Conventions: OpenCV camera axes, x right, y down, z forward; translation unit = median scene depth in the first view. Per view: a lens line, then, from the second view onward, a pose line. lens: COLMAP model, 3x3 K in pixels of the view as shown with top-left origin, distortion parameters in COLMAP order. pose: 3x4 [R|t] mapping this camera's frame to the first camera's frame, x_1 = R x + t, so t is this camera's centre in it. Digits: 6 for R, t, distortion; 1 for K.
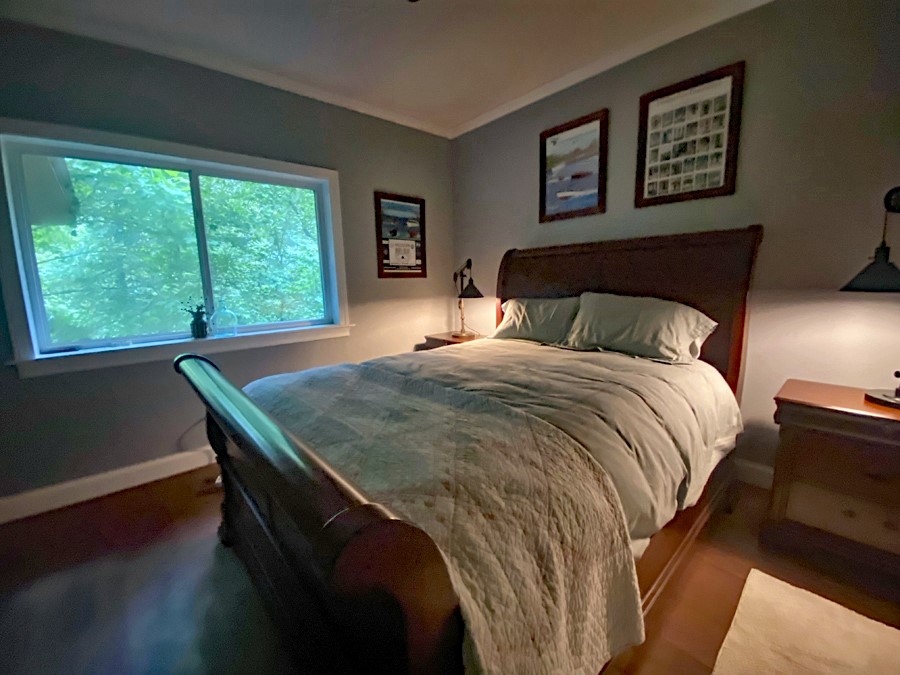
lens RADIAL K [[371.0, 0, 447.2], [0, 371.0, 335.9], [0, 0, 1]] dist [0.011124, -0.016521]
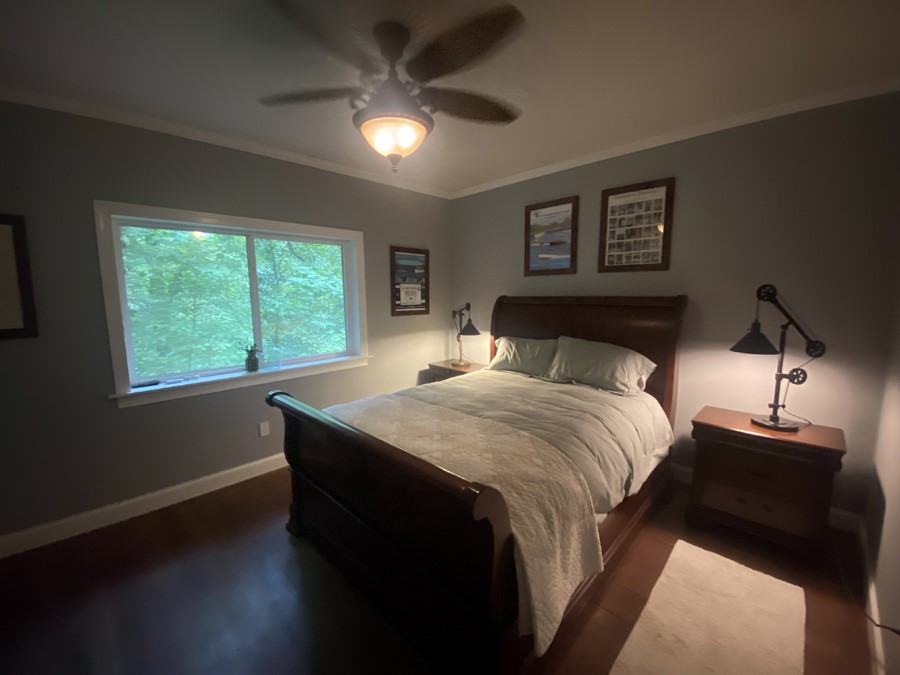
lens RADIAL K [[360.5, 0, 450.0], [0, 360.5, 337.5], [0, 0, 1]] dist [0.020280, -0.014872]
pose [[0.997804, 0.006318, 0.065931, -0.115498], [-0.004006, 0.999374, -0.035138, -0.074955], [-0.066112, 0.034797, 0.997205, -0.263655]]
